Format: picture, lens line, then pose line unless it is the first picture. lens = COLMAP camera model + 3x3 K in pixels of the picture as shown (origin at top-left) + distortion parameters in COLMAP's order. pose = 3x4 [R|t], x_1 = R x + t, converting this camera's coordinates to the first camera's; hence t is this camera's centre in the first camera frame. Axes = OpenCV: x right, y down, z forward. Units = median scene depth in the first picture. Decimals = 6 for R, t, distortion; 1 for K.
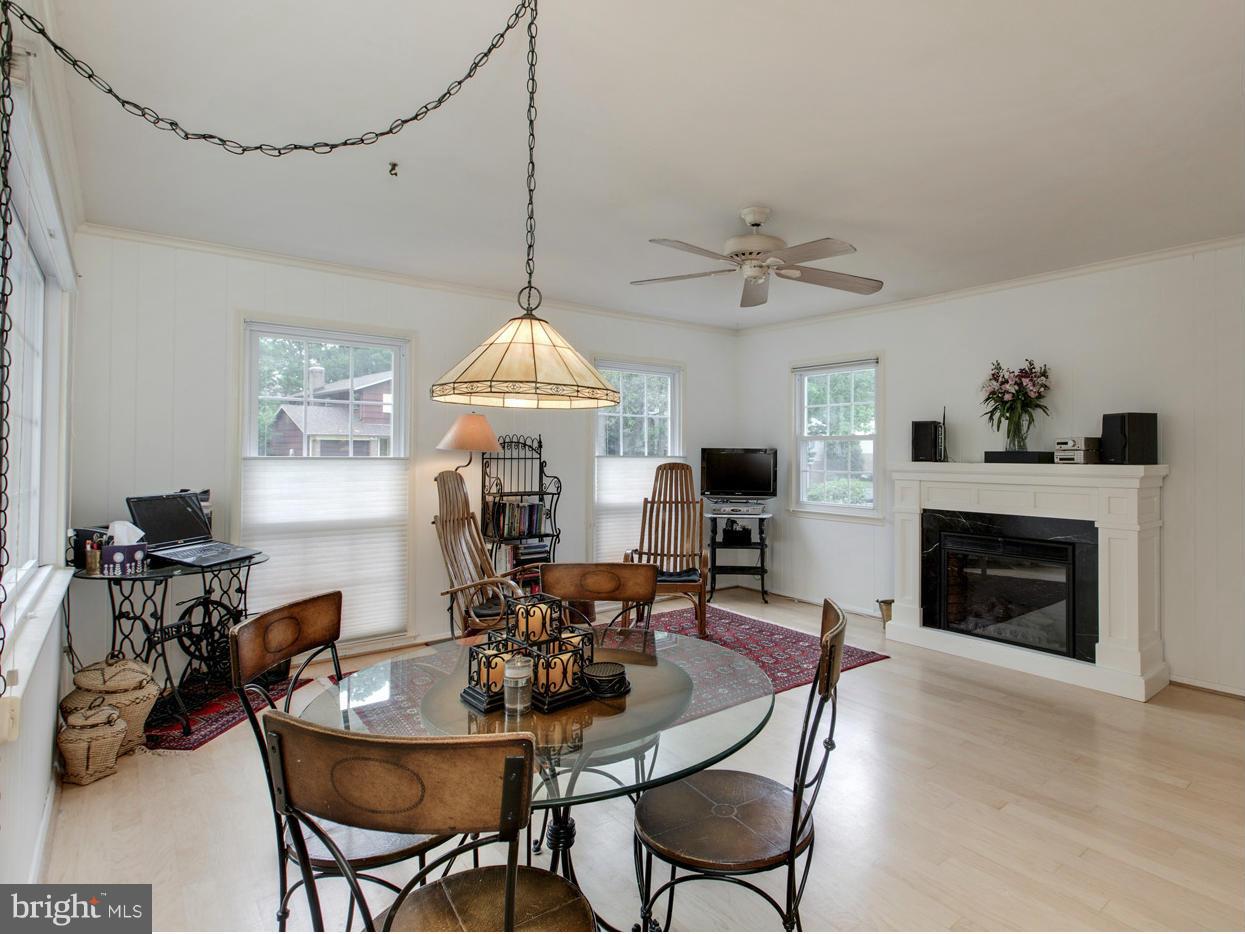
lens RADIAL K [[636.4, 0, 622.8], [0, 636.4, 431.7], [0, 0, 1]] dist [0.000542, 0.000351]
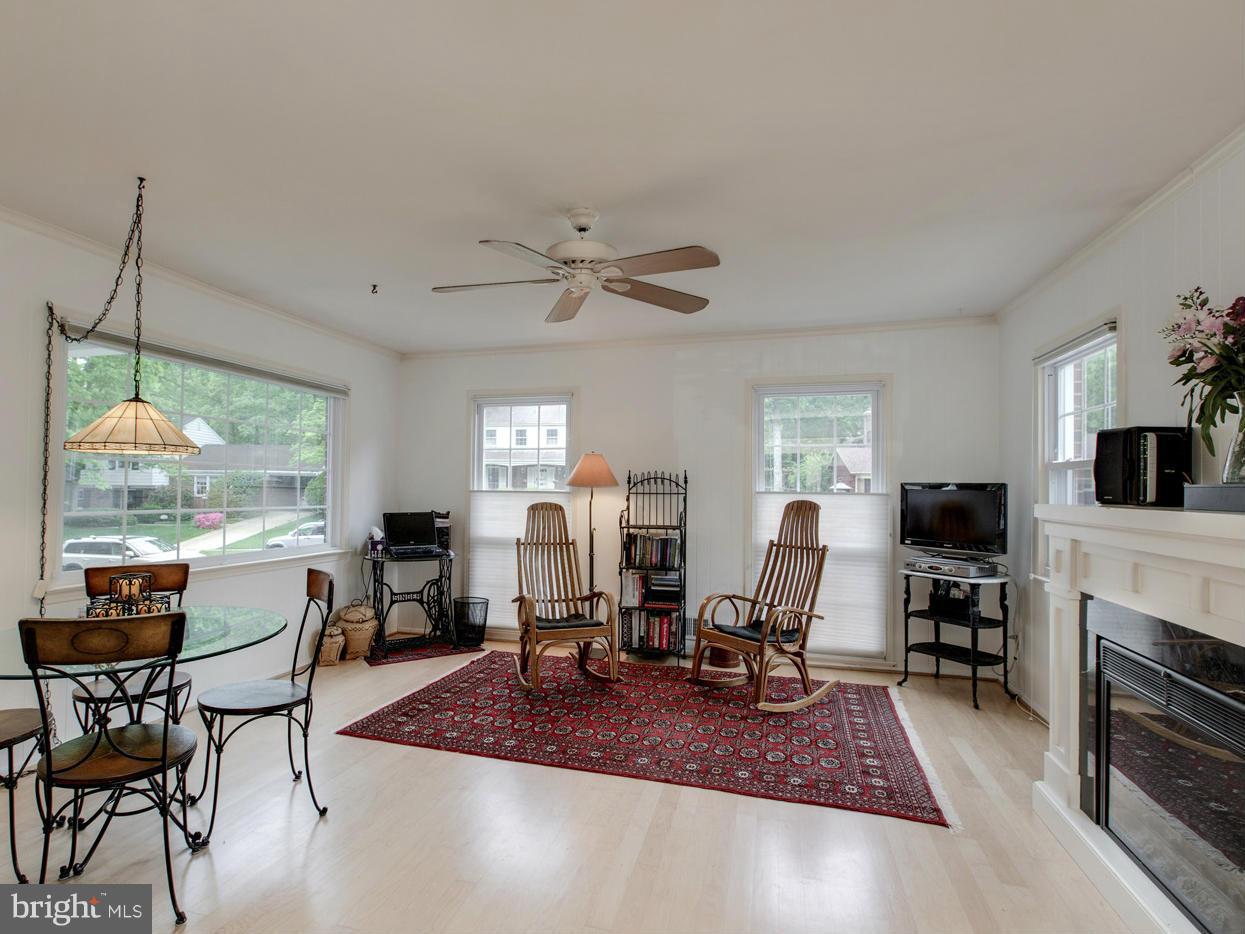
lens RADIAL K [[599.9, 0, 622.5], [0, 599.9, 467.0], [0, 0, 1]] dist [-0.000185, 0.000147]
pose [[0.606884, -0.026972, -0.794333, 0.592274], [0.021805, 0.999613, -0.017283, 0.014058], [0.794491, -0.006831, 0.607237, 0.351057]]
